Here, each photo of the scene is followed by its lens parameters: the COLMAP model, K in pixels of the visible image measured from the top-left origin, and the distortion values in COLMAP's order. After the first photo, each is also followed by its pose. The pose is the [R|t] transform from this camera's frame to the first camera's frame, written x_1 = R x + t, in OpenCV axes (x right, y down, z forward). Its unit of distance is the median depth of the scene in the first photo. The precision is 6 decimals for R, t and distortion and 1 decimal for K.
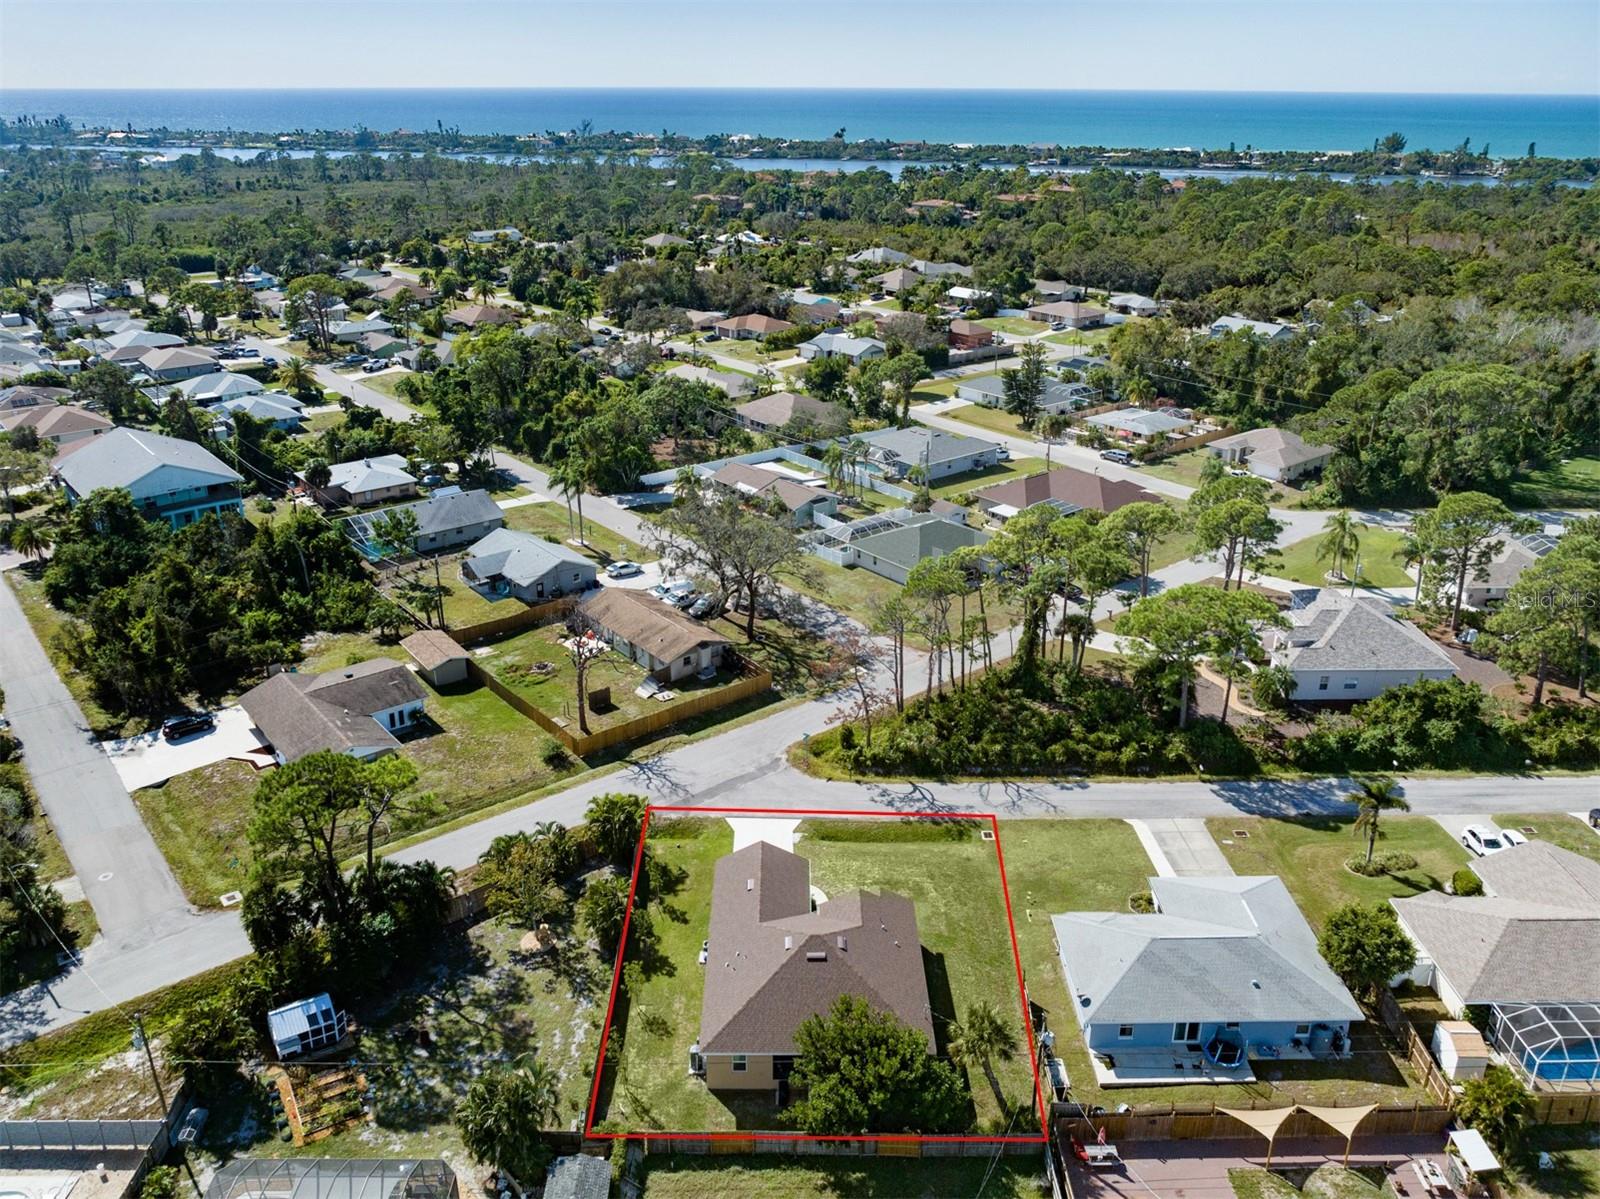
lens RADIAL K [[1270.6, 0, 795.8], [0, 1270.6, 571.4], [0, 0, 1]] dist [-0.030639, 0.009869]
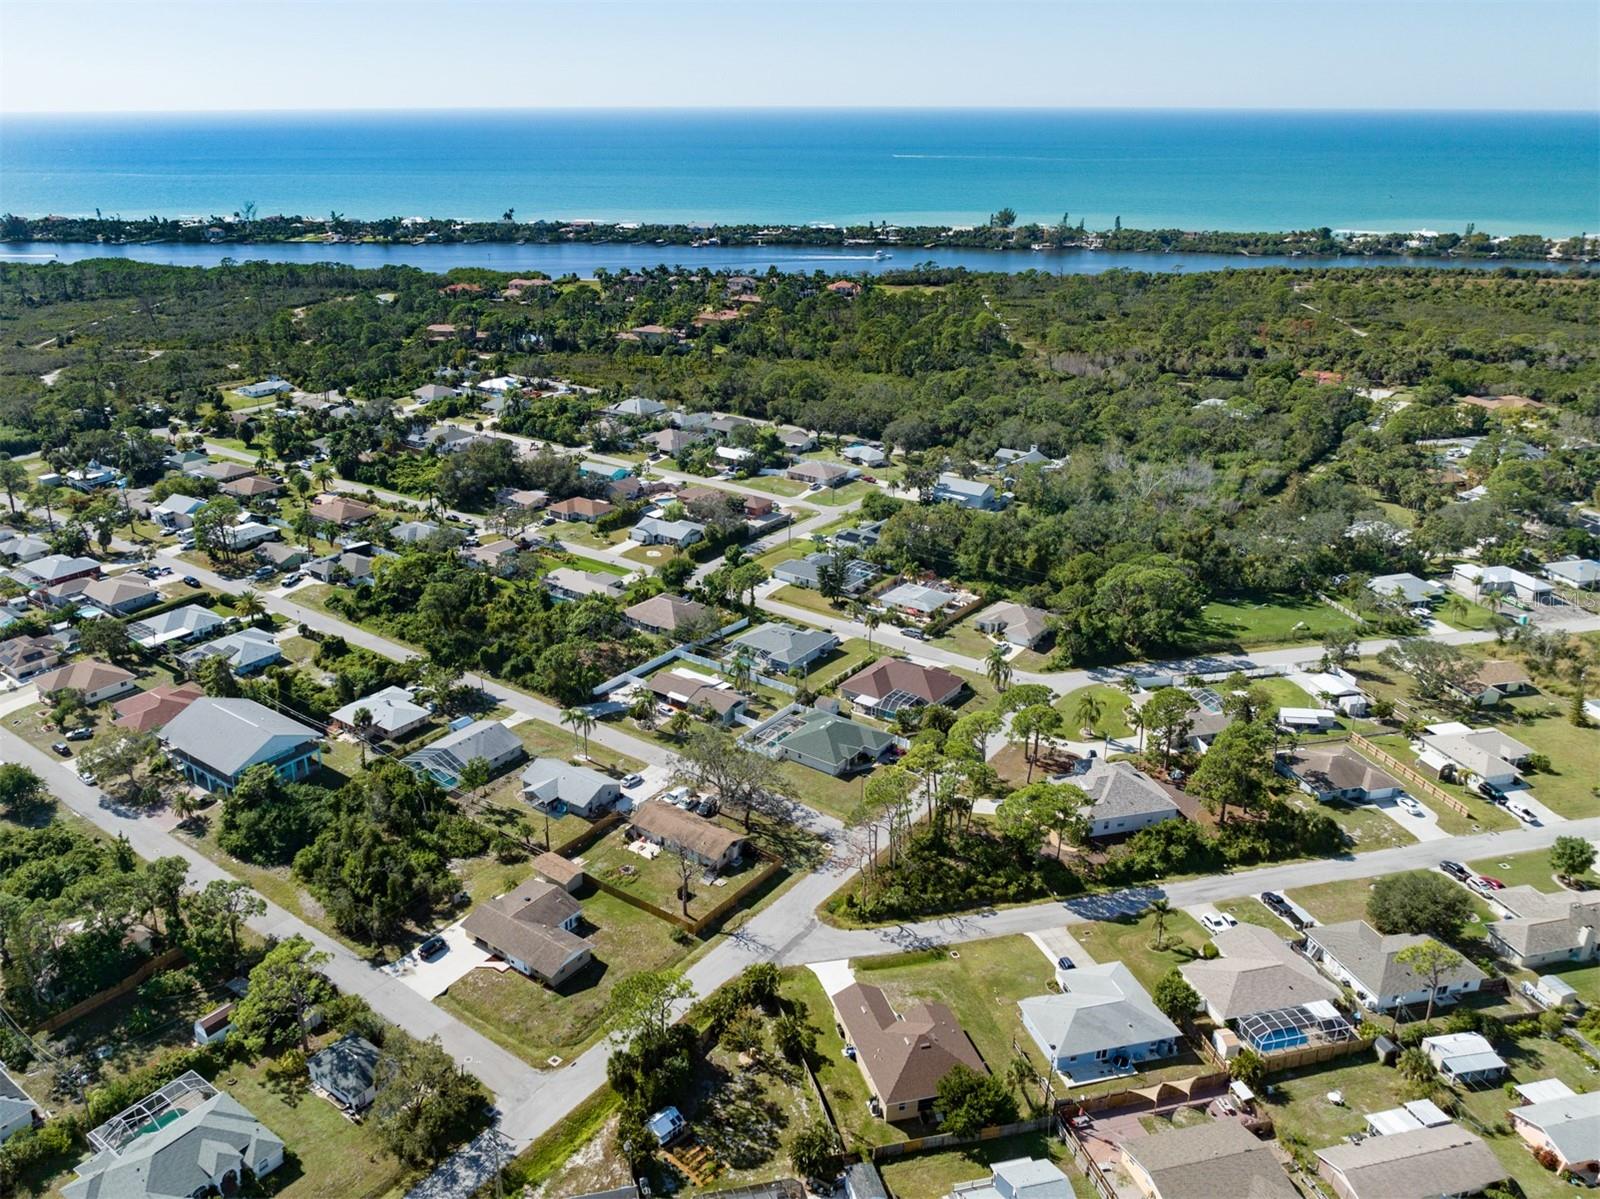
lens RADIAL K [[1271.6, 0, 696.2], [0, 1271.6, 598.8], [0, 0, 1]] dist [-0.035457, 0.021335]
pose [[0.976851, -0.084771, 0.196406, -0.467357], [0.083306, 0.996400, 0.015724, -0.316214], [-0.197032, 0.001002, 0.980397, -0.601727]]
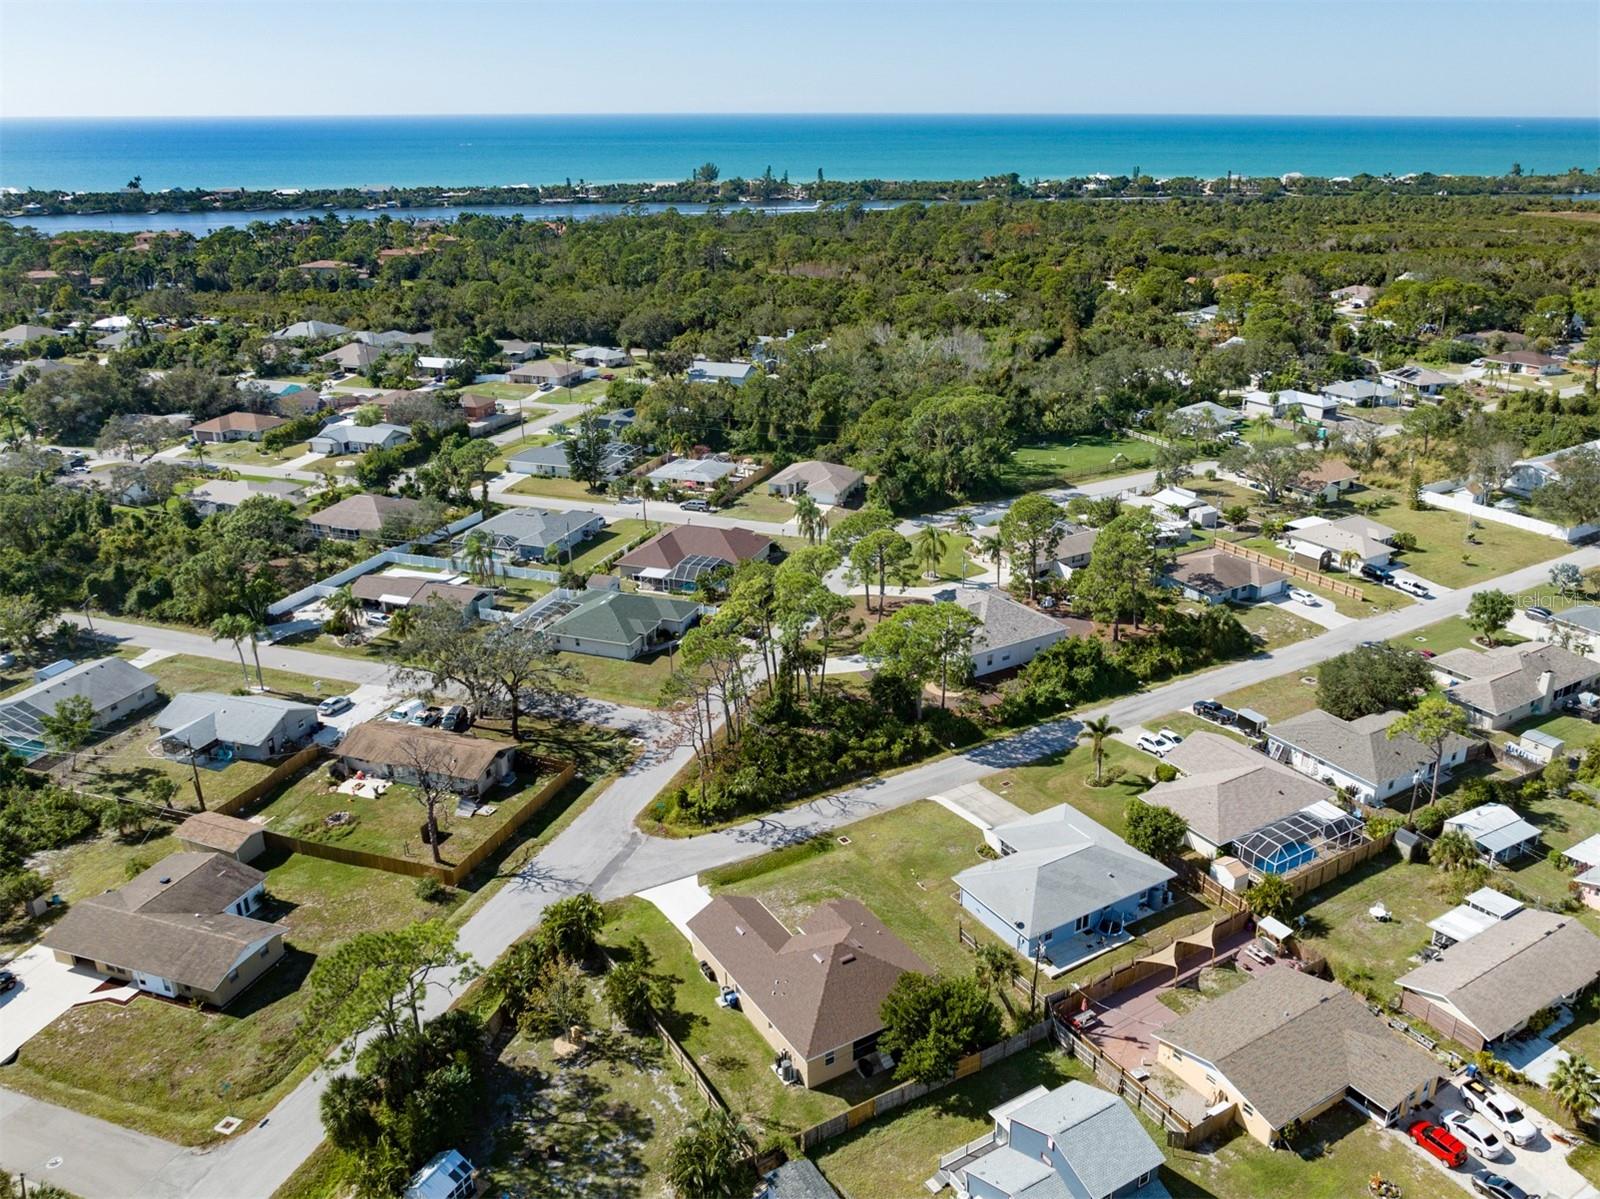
lens RADIAL K [[1280.9, 0, 858.1], [0, 1280.9, 600.8], [0, 0, 1]] dist [-0.032536, 0.020108]
pose [[0.843942, -0.196163, 0.499282, -0.383943], [0.195455, 0.979206, 0.054341, -0.078011], [-0.499560, 0.051726, 0.864734, -0.082552]]
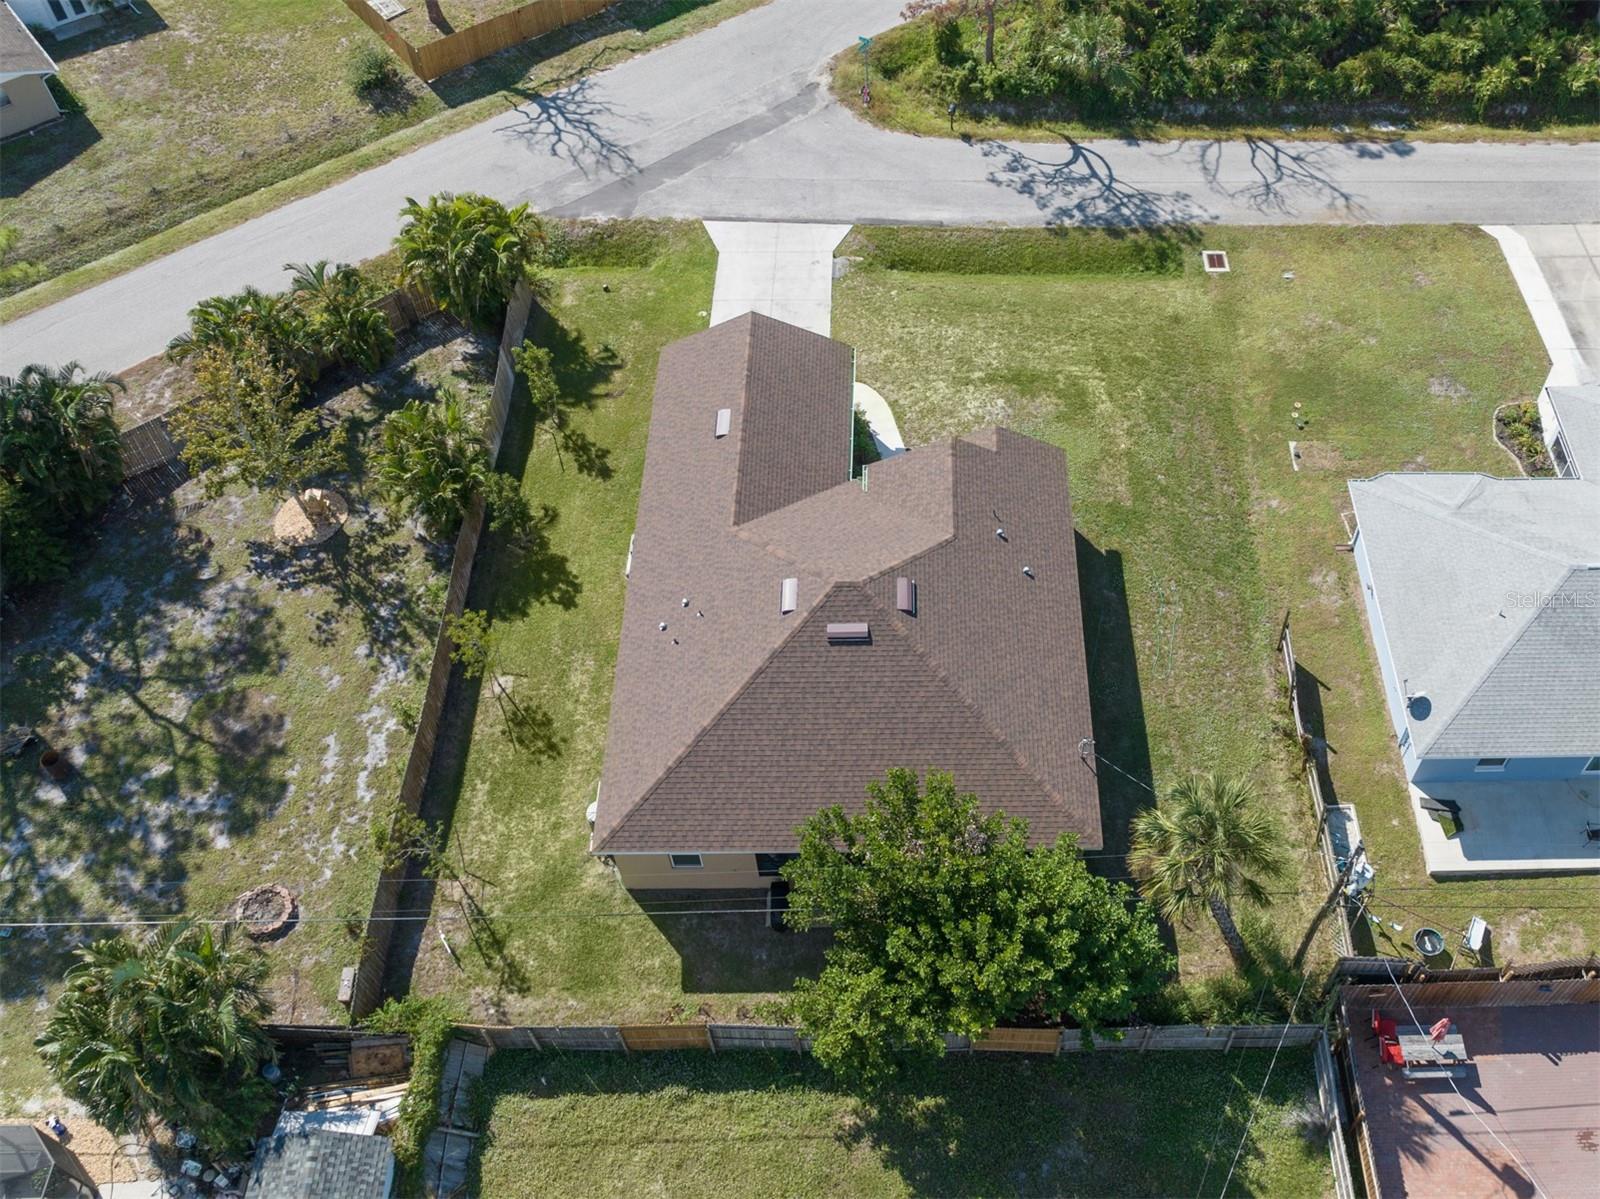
lens RADIAL K [[1479.0, 0, 937.7], [0, 1479.0, 597.4], [0, 0, 1]] dist [-0.024685, 0.006313]
pose [[0.999923, -0.003312, 0.011973, 0.030019], [-0.003470, 0.850990, 0.525171, 0.010793], [-0.011928, -0.525172, 0.850913, 0.398715]]
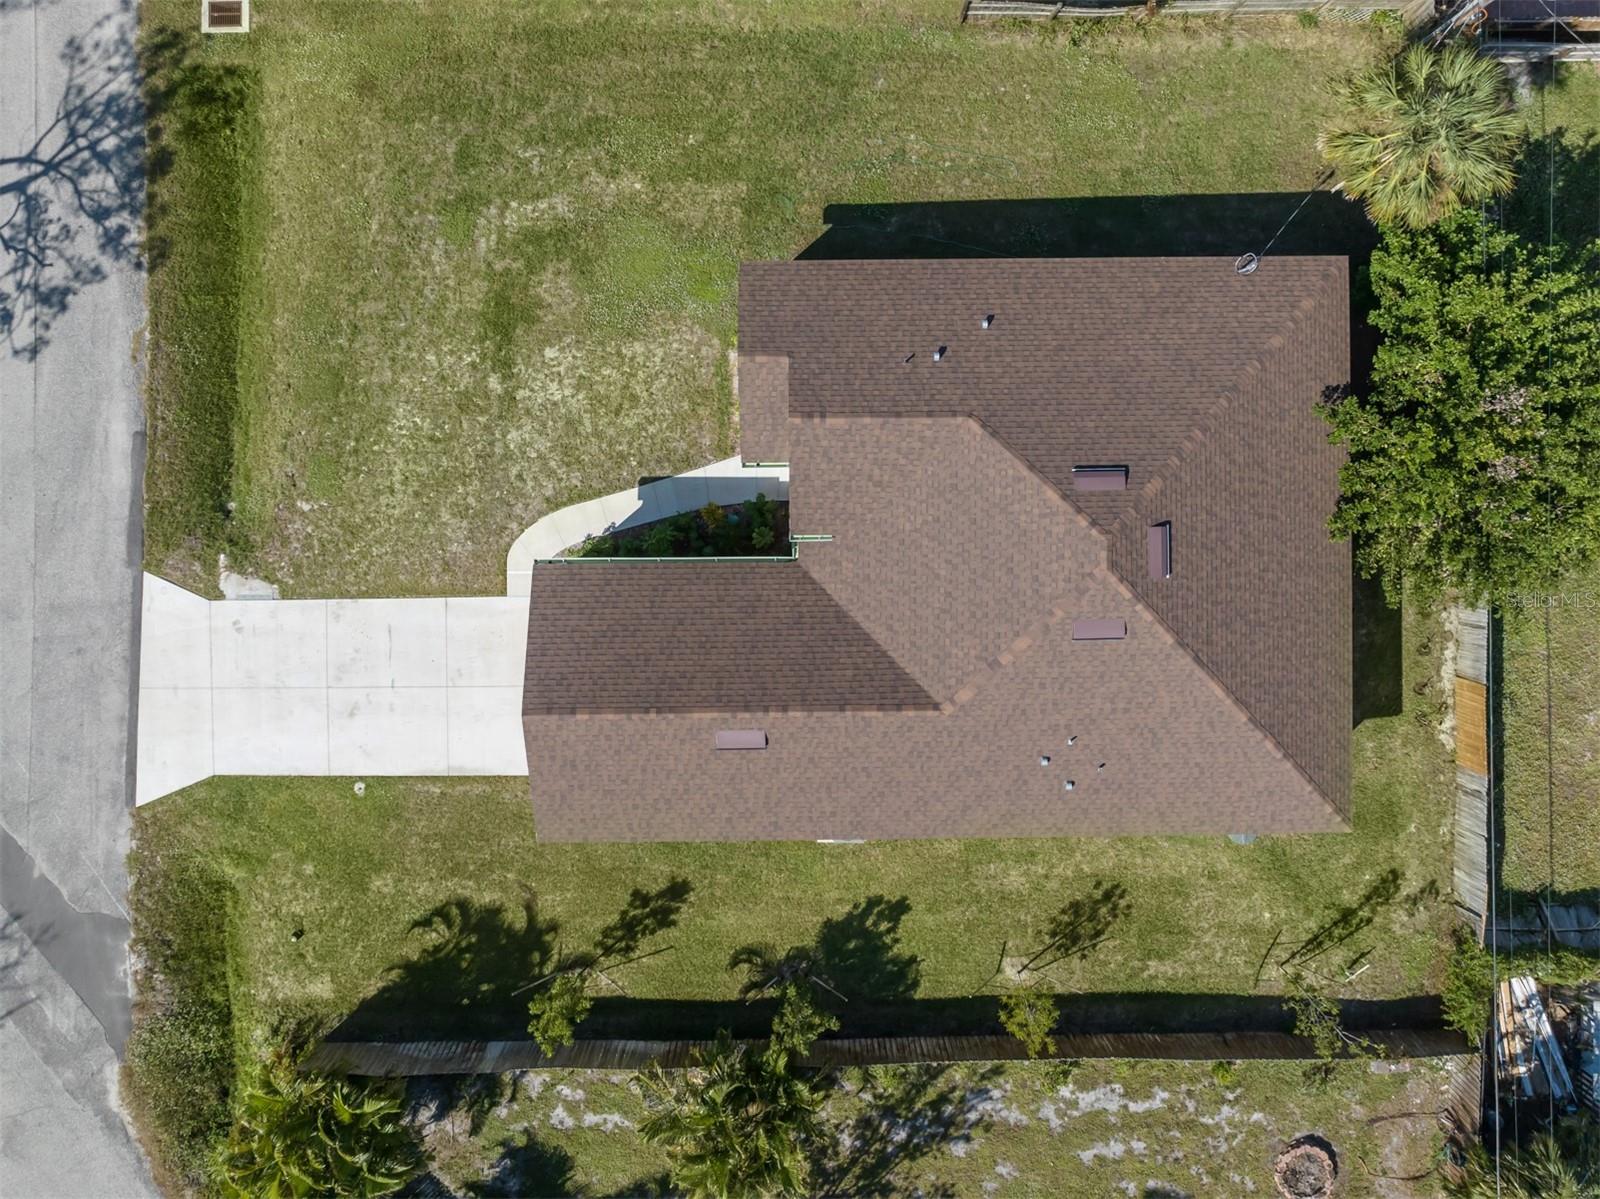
lens RADIAL K [[1396.5, 0, 800.3], [0, 1396.5, 495.0], [0, 0, 1]] dist [-0.035384, 0.010131]
pose [[-0.004550, -0.999977, -0.005091, 0.024810], [0.359190, -0.006386, 0.933243, -0.073255], [-0.933254, 0.002418, 0.359210, 0.683503]]
